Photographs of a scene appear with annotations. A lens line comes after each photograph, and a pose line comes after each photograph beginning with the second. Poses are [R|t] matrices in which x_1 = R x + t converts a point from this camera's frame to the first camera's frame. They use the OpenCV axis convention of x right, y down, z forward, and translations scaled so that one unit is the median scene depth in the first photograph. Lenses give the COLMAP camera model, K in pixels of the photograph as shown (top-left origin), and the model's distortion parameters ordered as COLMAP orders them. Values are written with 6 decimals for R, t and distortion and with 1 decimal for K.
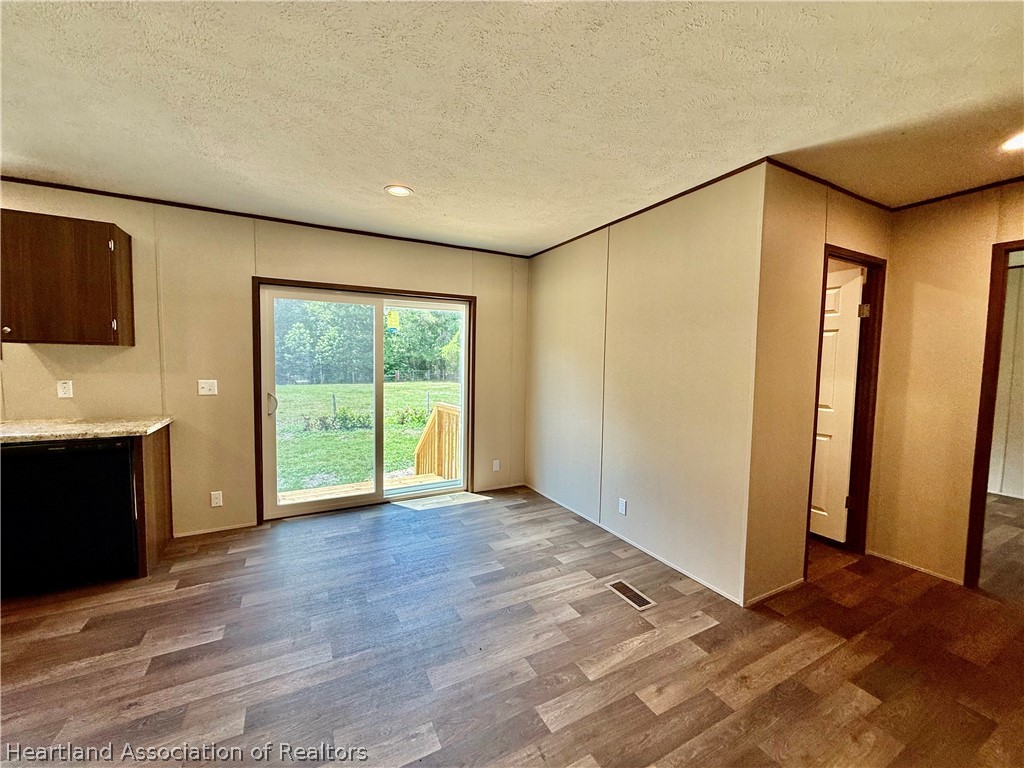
lens RADIAL K [[406.3, 0, 510.8], [0, 406.3, 384.4], [0, 0, 1]] dist [-0.000468, 0.000145]
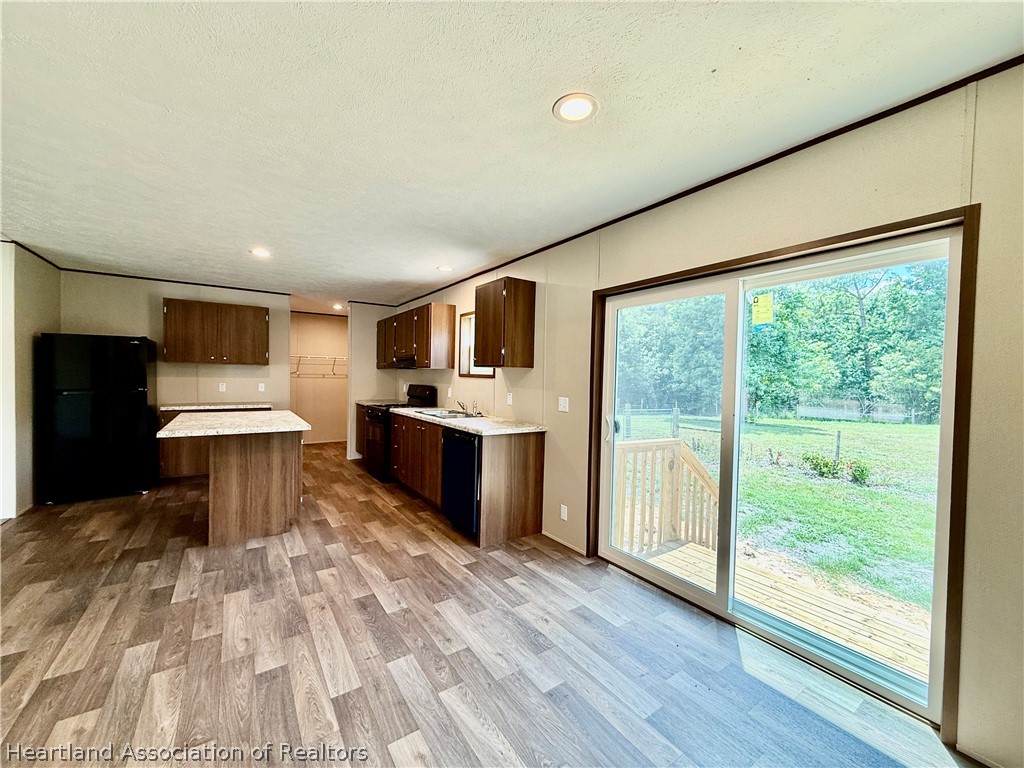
lens RADIAL K [[406.3, 0, 510.8], [0, 406.3, 384.4], [0, 0, 1]] dist [-0.000468, 0.000145]
pose [[0.110340, 0.002727, -0.993890, 0.365571], [-0.081569, 0.996648, -0.006321, -0.032934], [0.990541, 0.081768, 0.110192, 0.905792]]
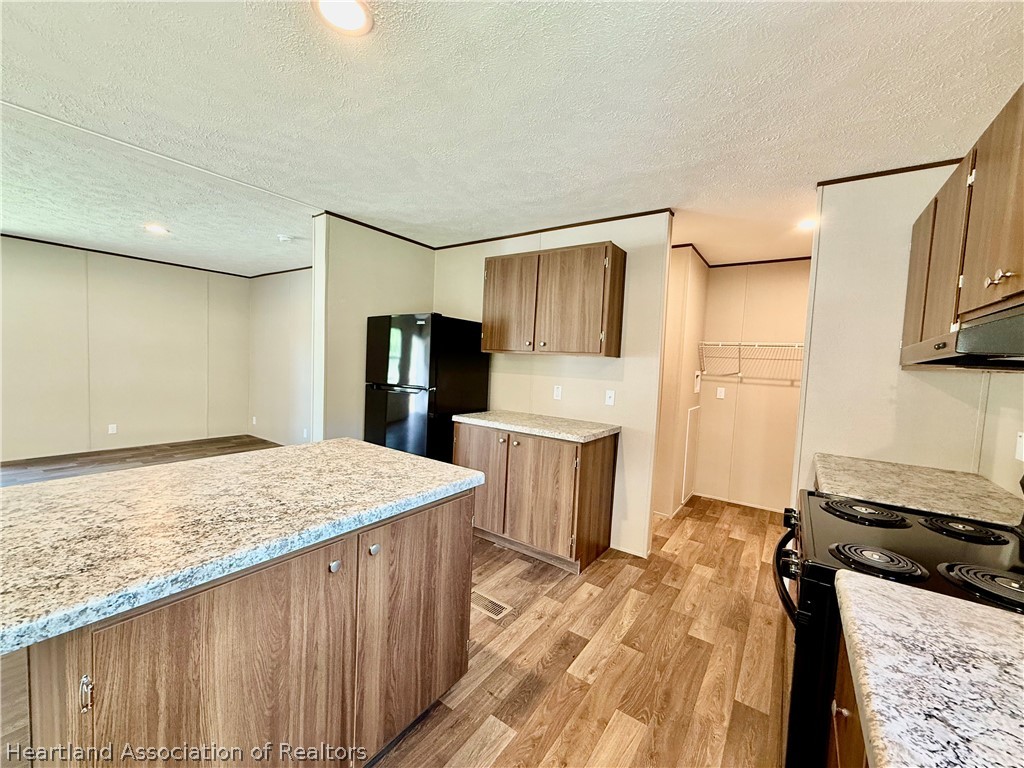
lens RADIAL K [[406.7, 0, 510.6], [0, 406.7, 382.8], [0, 0, 1]] dist [0.000995, 0.000276]
pose [[-0.891028, -0.035537, -0.452555, -1.194534], [-0.094025, 0.989759, 0.107404, -0.065339], [0.444103, 0.138252, -0.885245, 0.728890]]
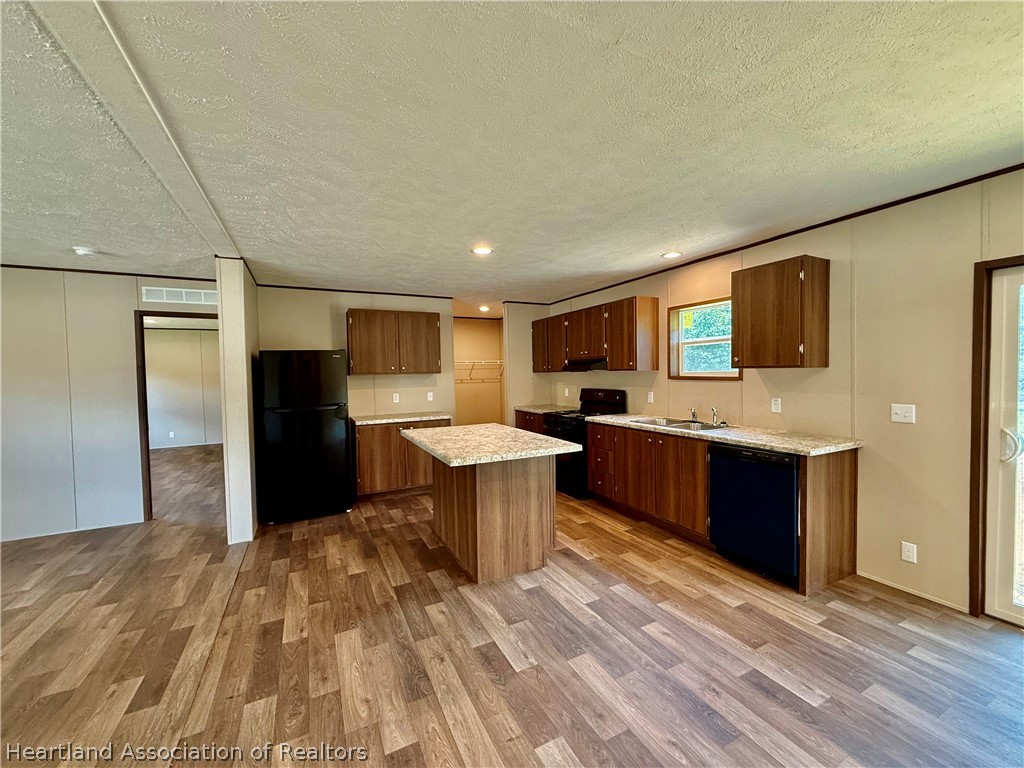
lens RADIAL K [[406.3, 0, 510.8], [0, 406.3, 384.4], [0, 0, 1]] dist [-0.000468, 0.000145]
pose [[-0.023357, 0.009684, -0.999680, 0.123092], [-0.047680, 0.998804, 0.010789, -0.027532], [0.998590, 0.047917, -0.022868, 0.264991]]
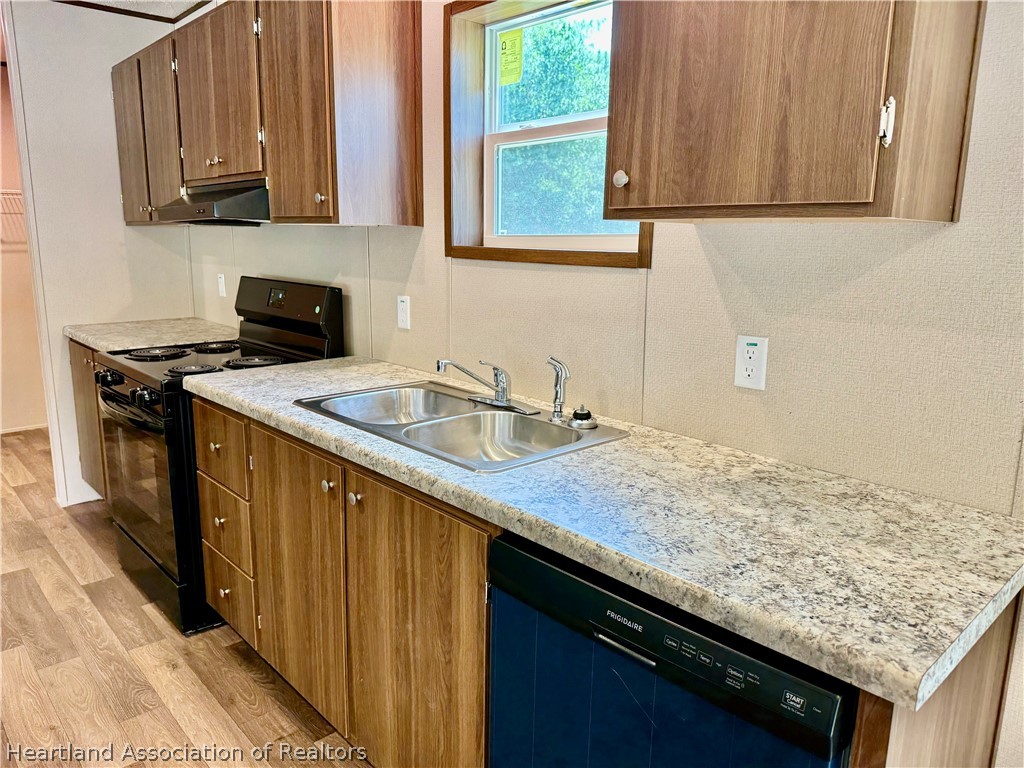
lens RADIAL K [[719.3, 0, 510.5], [0, 719.3, 379.8], [0, 0, 1]] dist [0.093011, -0.166255]
pose [[0.253570, 0.170297, -0.952209, -0.637749], [-0.070613, 0.985013, 0.157360, -0.056811], [0.964736, 0.027336, 0.261795, 0.714629]]
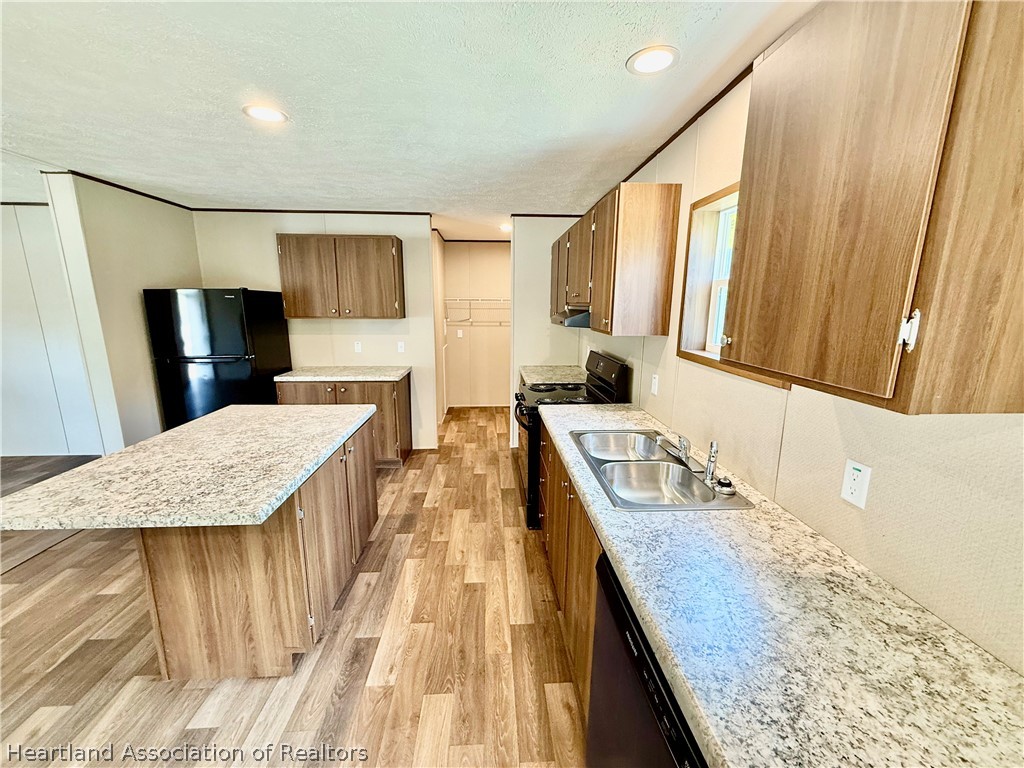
lens RADIAL K [[406.3, 0, 510.8], [0, 406.3, 384.4], [0, 0, 1]] dist [-0.000468, 0.000145]
pose [[-0.419122, 0.157565, -0.894153, -0.662928], [-0.074571, 0.975525, 0.206858, -0.151799], [0.904862, 0.153377, -0.397114, 0.902857]]
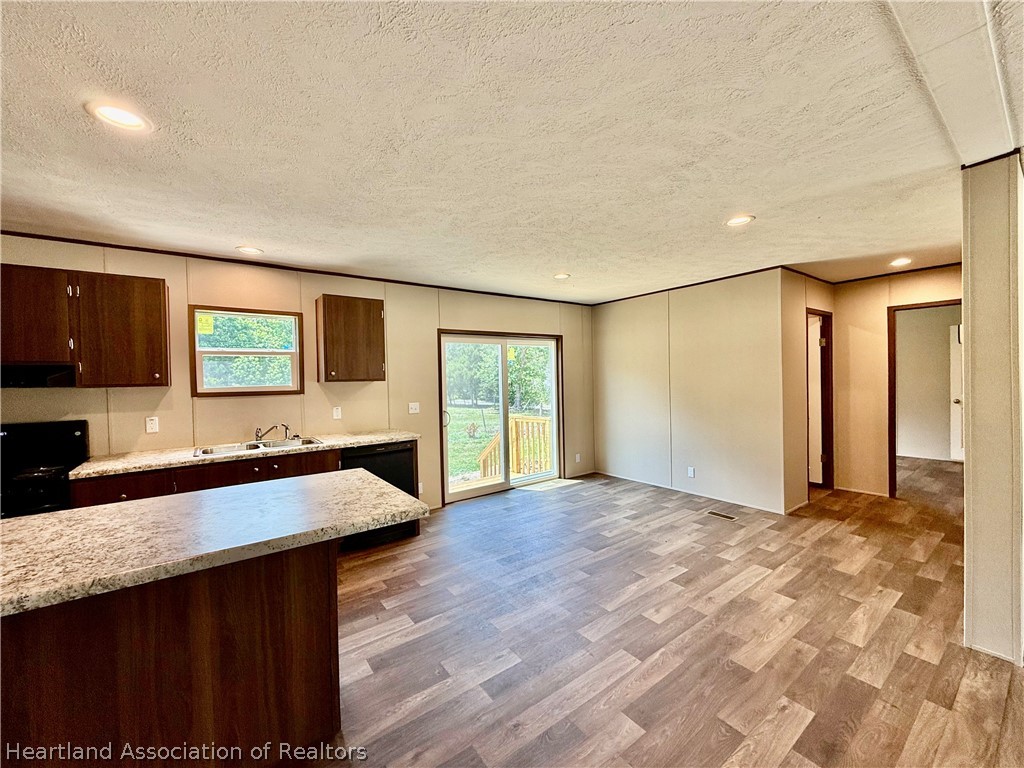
lens RADIAL K [[406.3, 0, 510.8], [0, 406.3, 384.4], [0, 0, 1]] dist [-0.000468, 0.000145]
pose [[0.988853, -0.042378, 0.142735, -0.748534], [0.048913, 0.997895, -0.042590, 0.002444], [-0.140630, 0.049097, 0.988844, -0.541555]]
